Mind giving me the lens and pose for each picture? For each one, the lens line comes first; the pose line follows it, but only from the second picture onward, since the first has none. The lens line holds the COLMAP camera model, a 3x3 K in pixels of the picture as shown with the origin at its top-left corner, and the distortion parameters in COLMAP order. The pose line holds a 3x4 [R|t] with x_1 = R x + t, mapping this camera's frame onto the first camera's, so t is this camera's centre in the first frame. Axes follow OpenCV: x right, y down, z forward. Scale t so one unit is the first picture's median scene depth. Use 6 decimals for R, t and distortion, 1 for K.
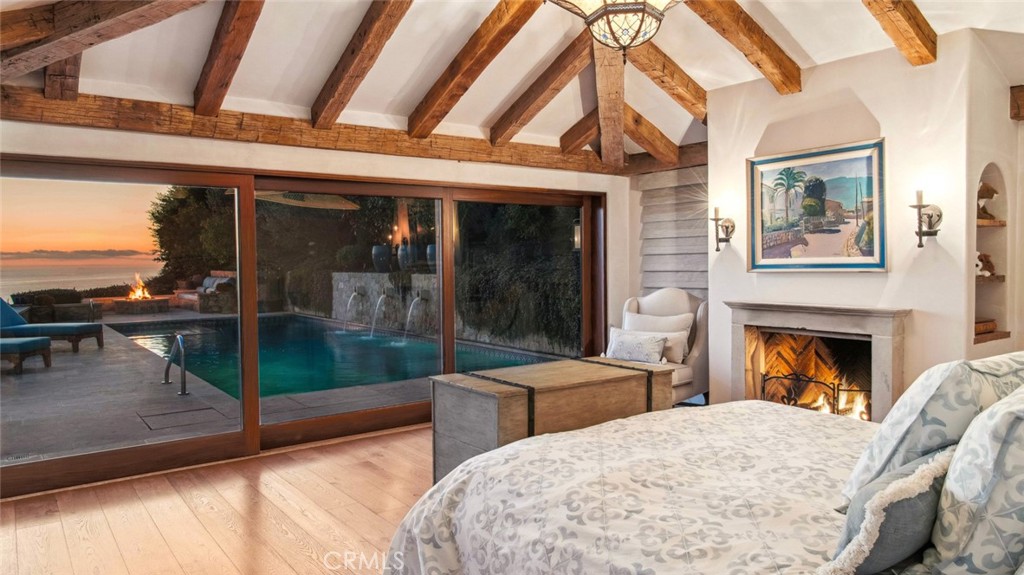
lens RADIAL K [[707.8, 0, 512.2], [0, 707.8, 252.4], [0, 0, 1]] dist [0.006724, -0.000135]
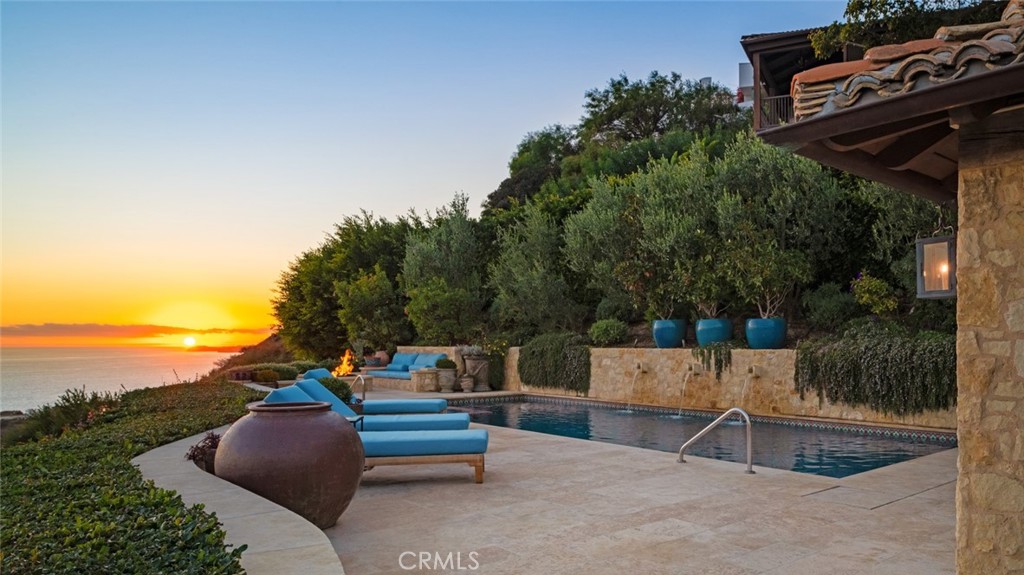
lens RADIAL K [[707.8, 0, 512.2], [0, 707.8, 252.4], [0, 0, 1]] dist [0.006724, -0.000135]
pose [[0.988419, 0.022226, 0.150114, -0.504379], [-0.005440, 0.993770, -0.111320, 0.007001], [-0.151653, 0.109214, 0.982382, 0.063173]]
